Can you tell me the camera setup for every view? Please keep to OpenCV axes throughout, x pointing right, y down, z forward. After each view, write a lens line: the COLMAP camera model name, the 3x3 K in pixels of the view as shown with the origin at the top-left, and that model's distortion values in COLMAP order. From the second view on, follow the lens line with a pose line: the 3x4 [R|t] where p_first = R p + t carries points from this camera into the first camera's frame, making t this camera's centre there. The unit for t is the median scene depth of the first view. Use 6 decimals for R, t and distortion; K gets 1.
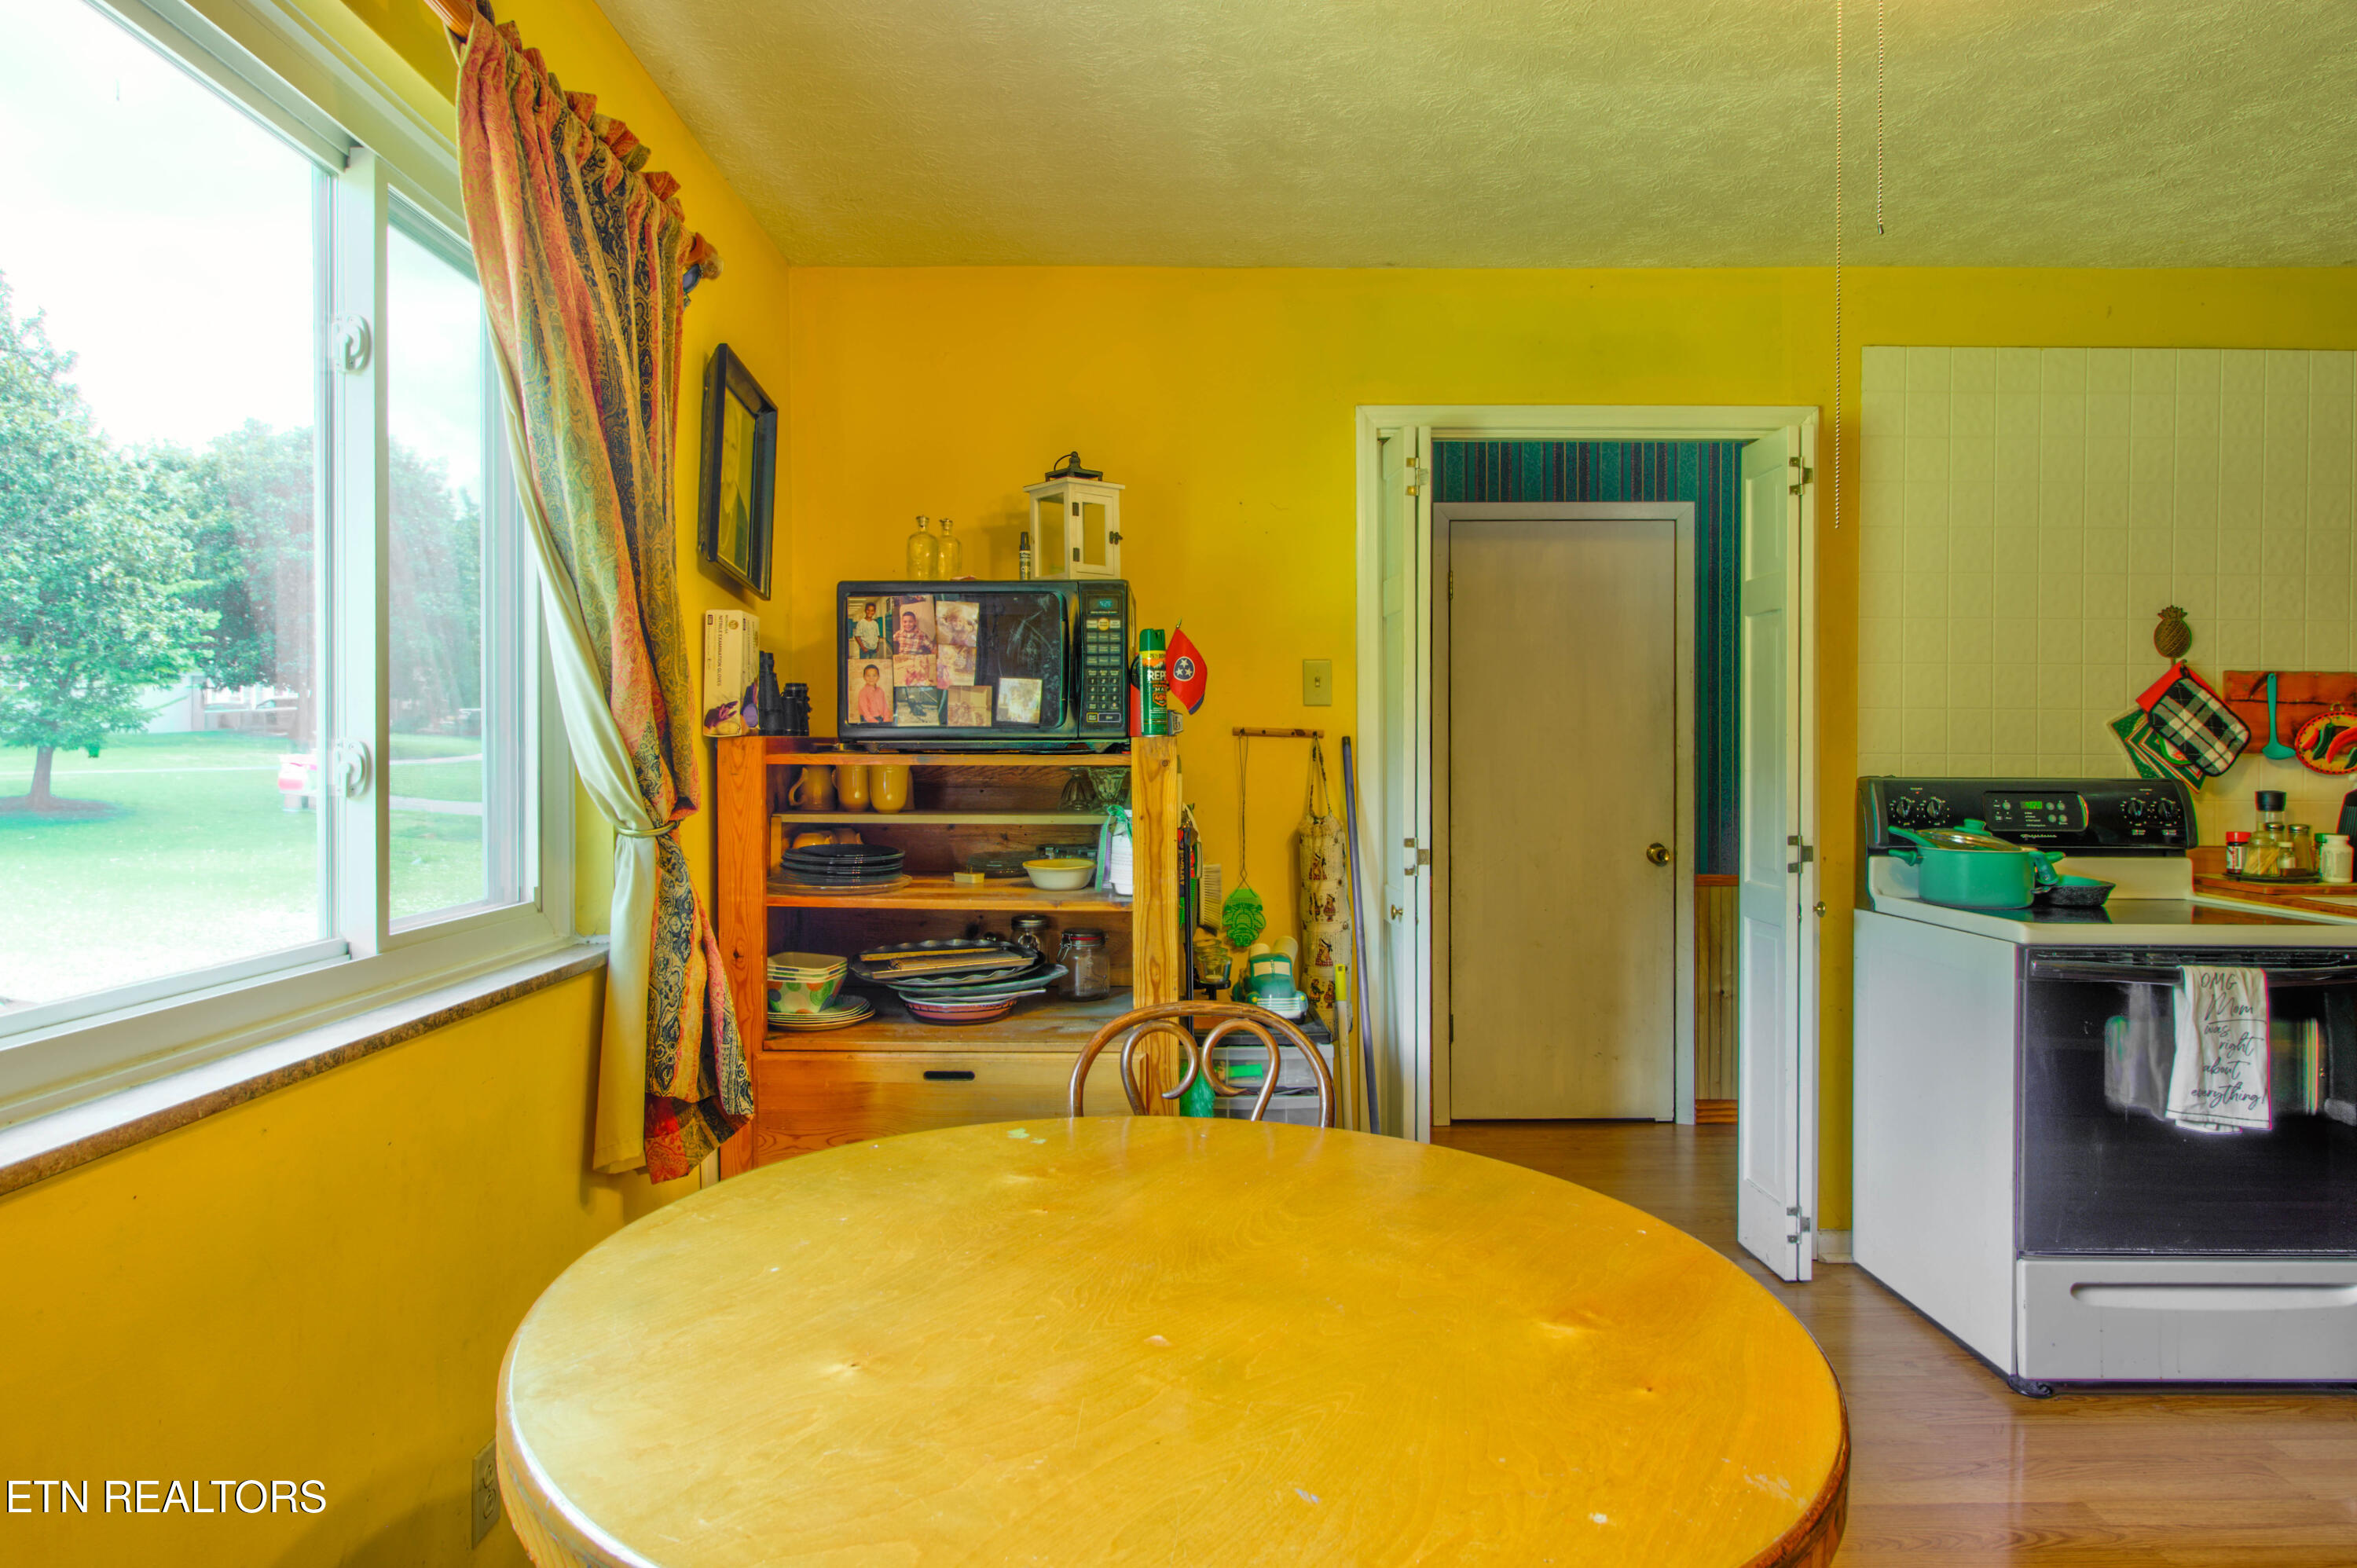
lens RADIAL K [[1361.7, 0, 1176.1], [0, 1361.7, 768.2], [0, 0, 1]] dist [0.006151, 0.001208]
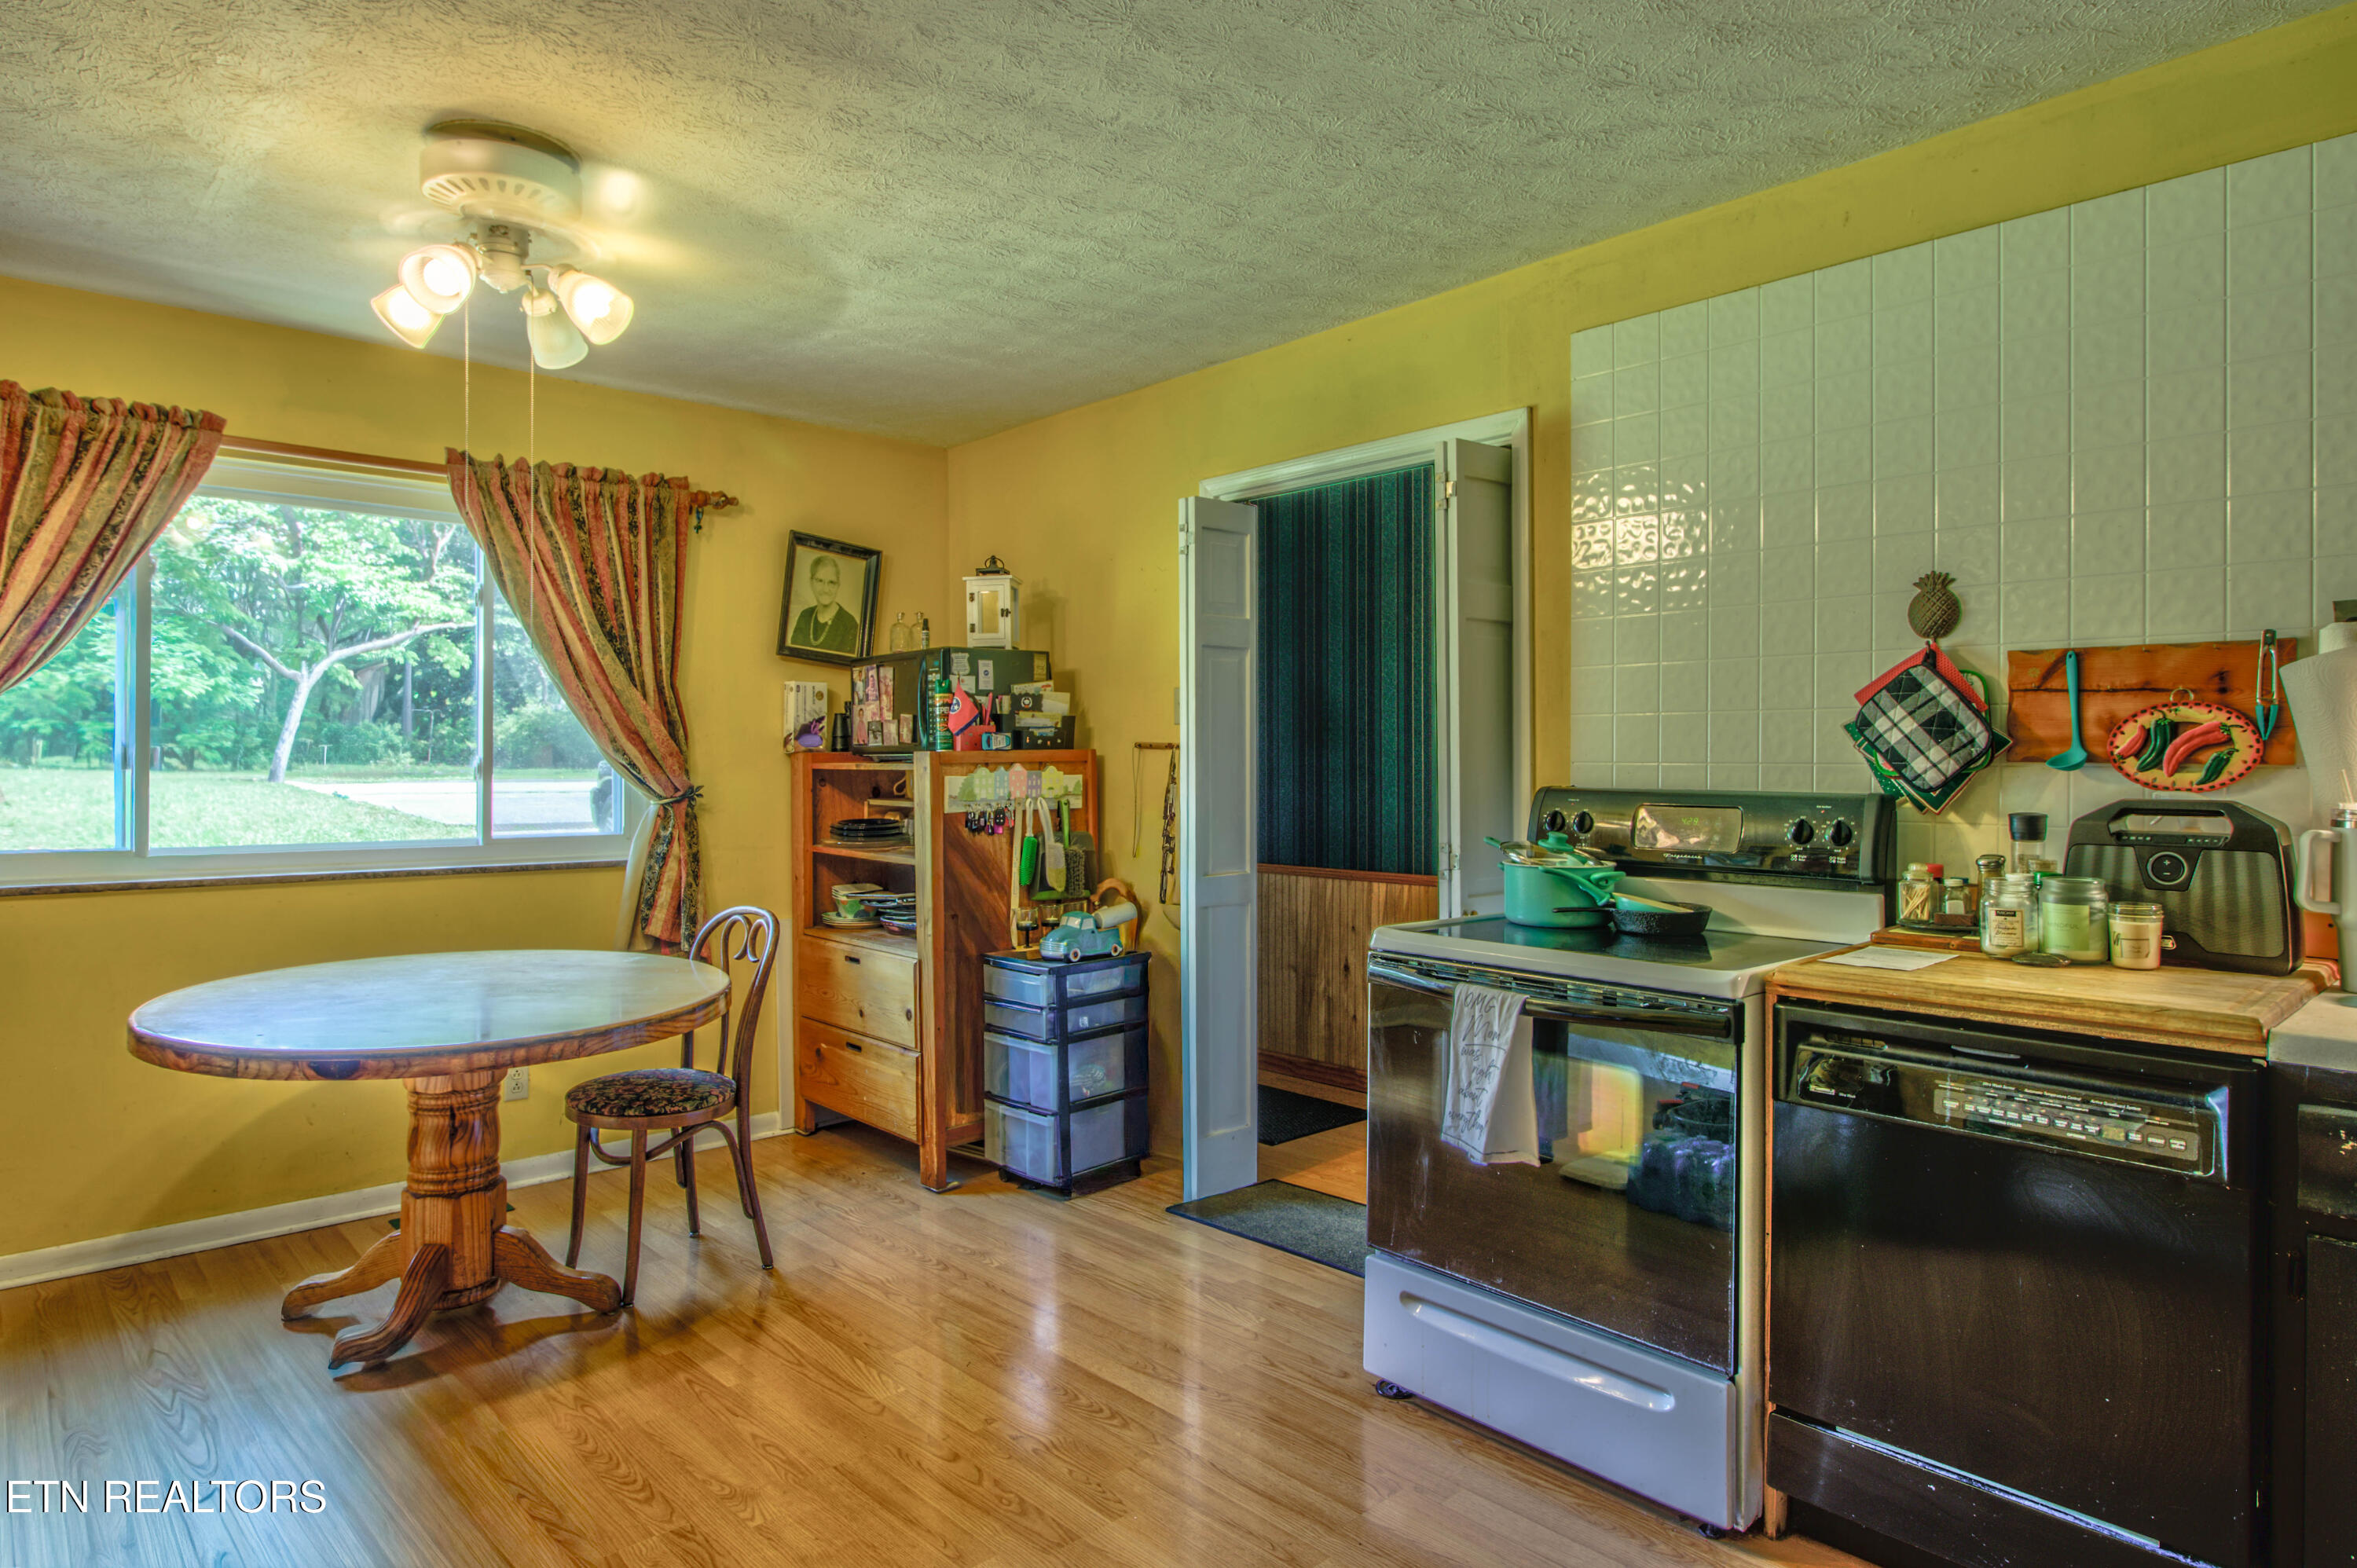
lens RADIAL K [[1361.7, 0, 1177.8], [0, 1361.7, 768.1], [0, 0, 1]] dist [0.006151, 0.001208]
pose [[0.658739, 0.002947, -0.752366, 1.057306], [-0.007195, 0.999971, -0.002382, -0.002470], [0.752337, 0.006982, 0.658742, 0.172999]]
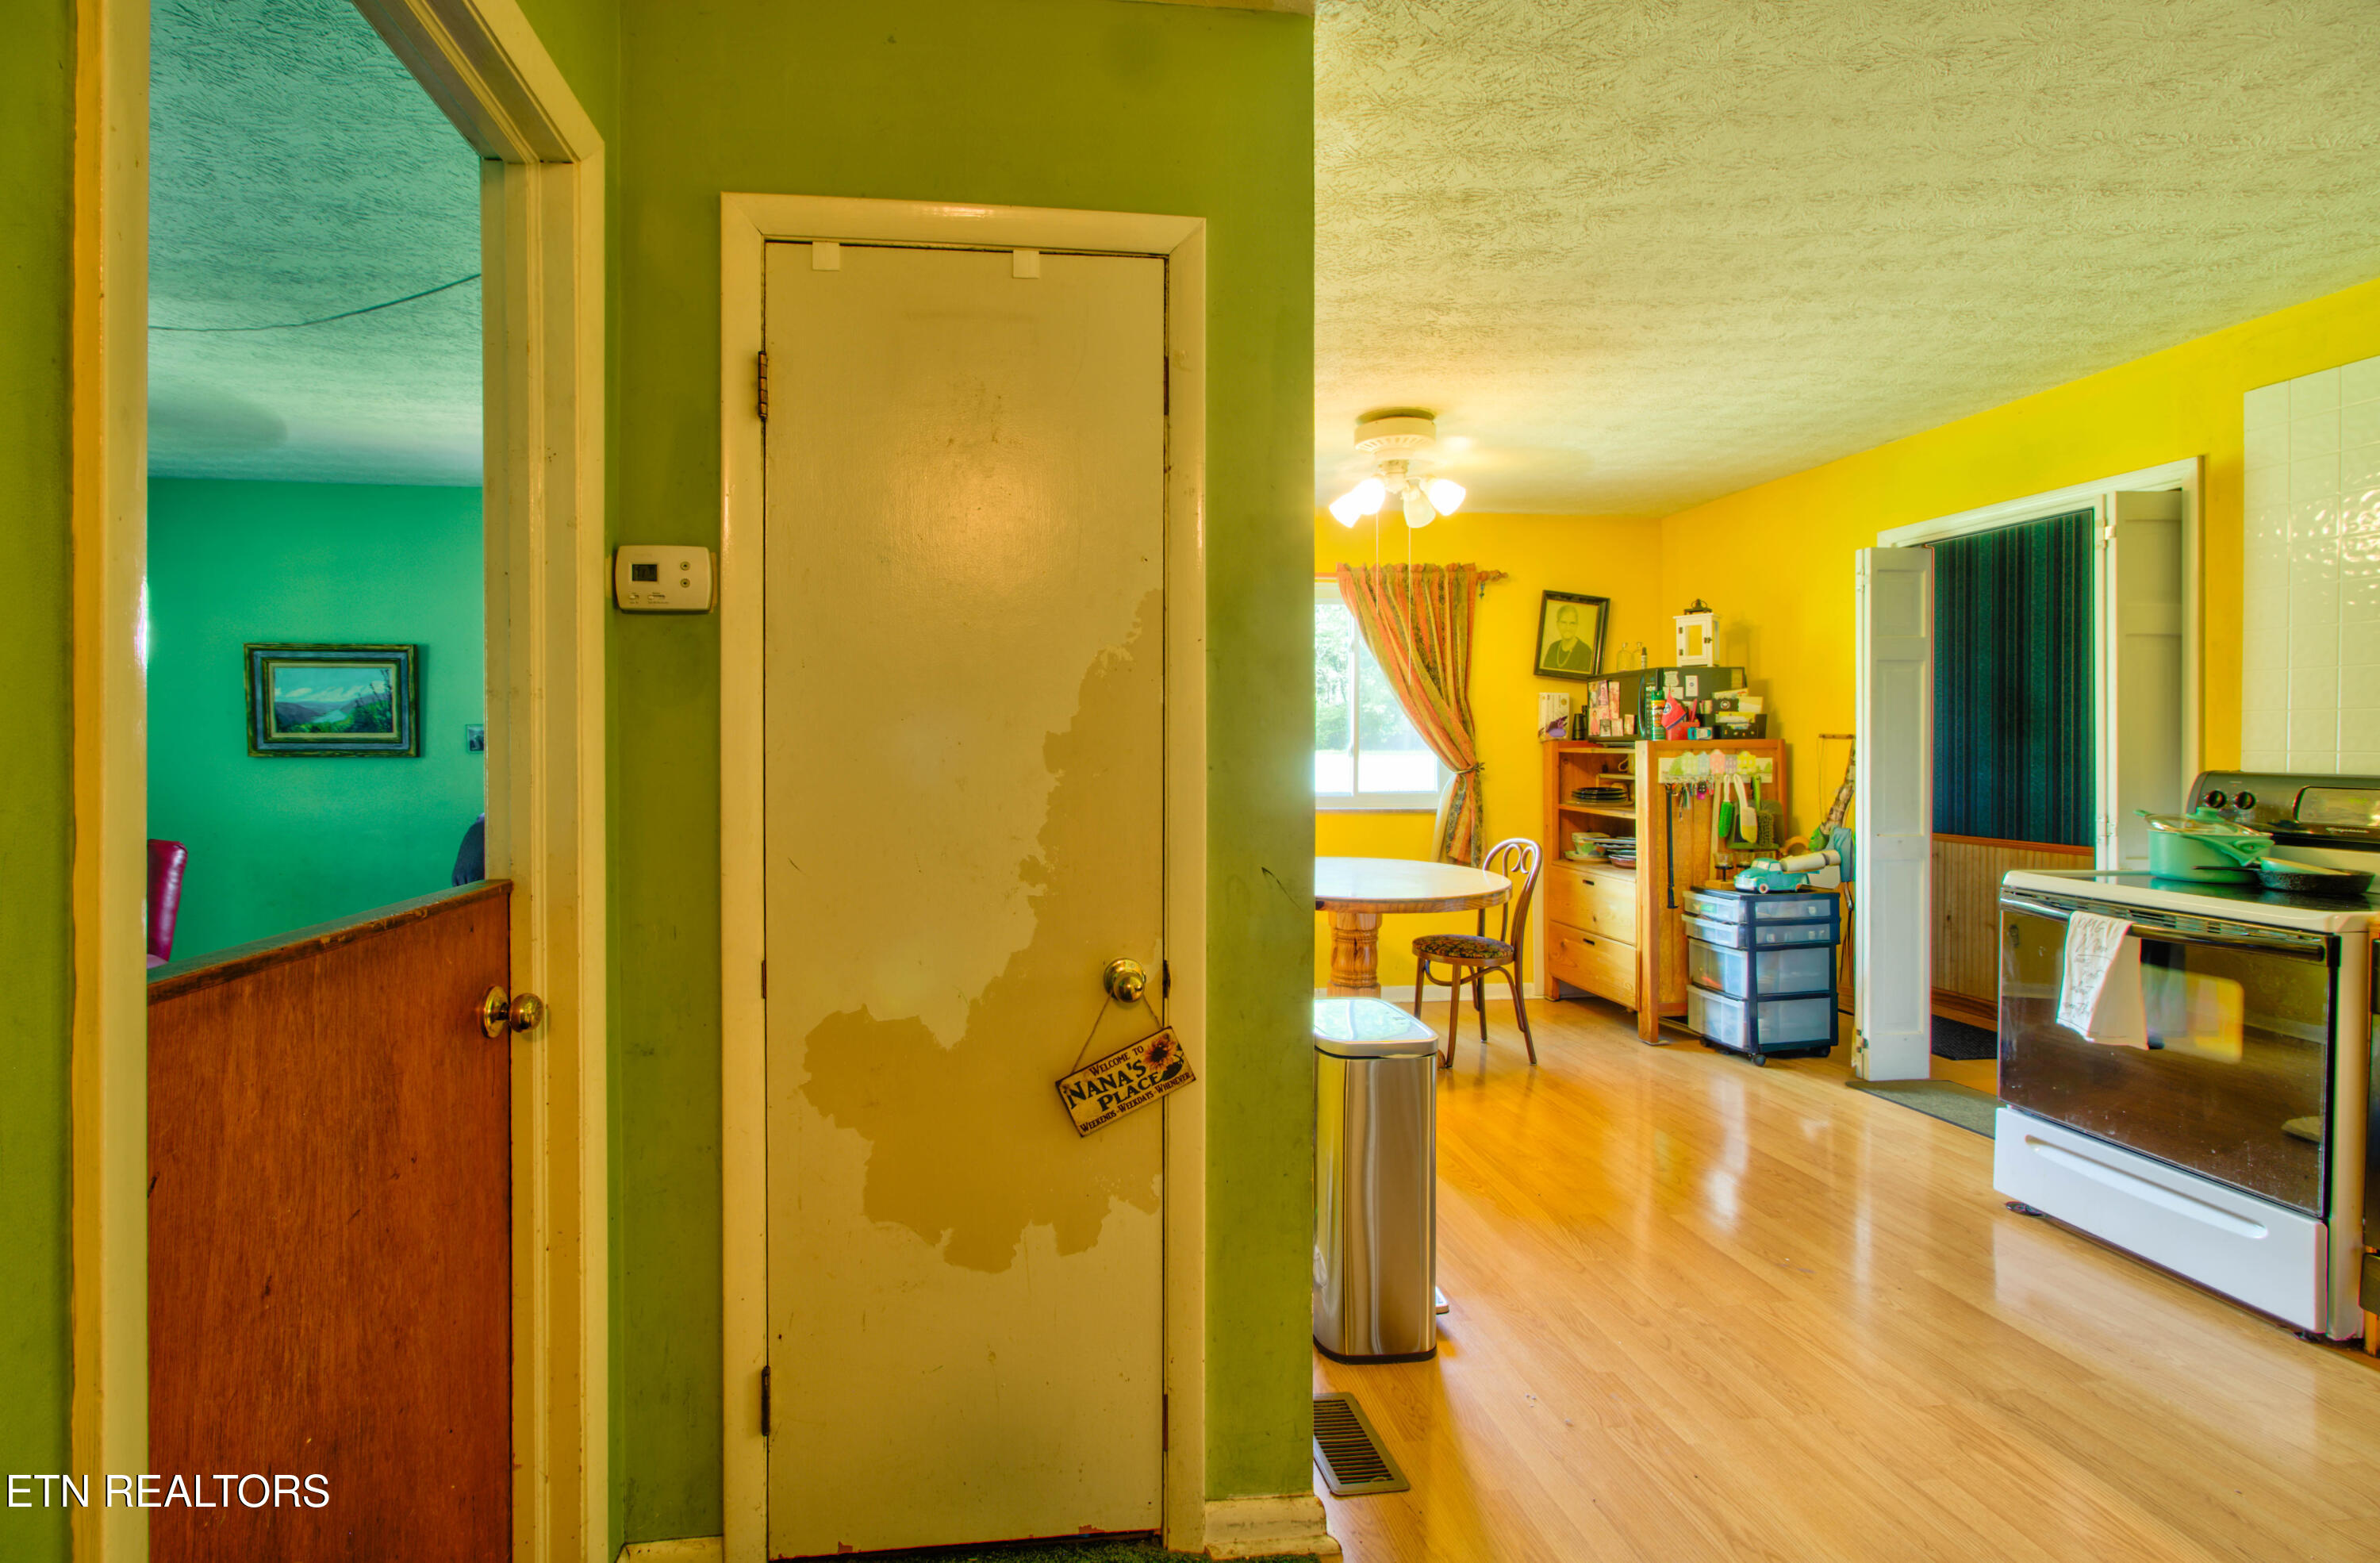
lens RADIAL K [[1125.3, 0, 1076.0], [0, 1125.3, 743.6], [0, 0, 1]] dist [-0.000298, 0.003315]
pose [[0.071391, -0.001407, -0.997447, 1.397706], [-0.014471, 0.999892, -0.002446, -0.000427], [0.997343, 0.014609, 0.071363, -0.034487]]
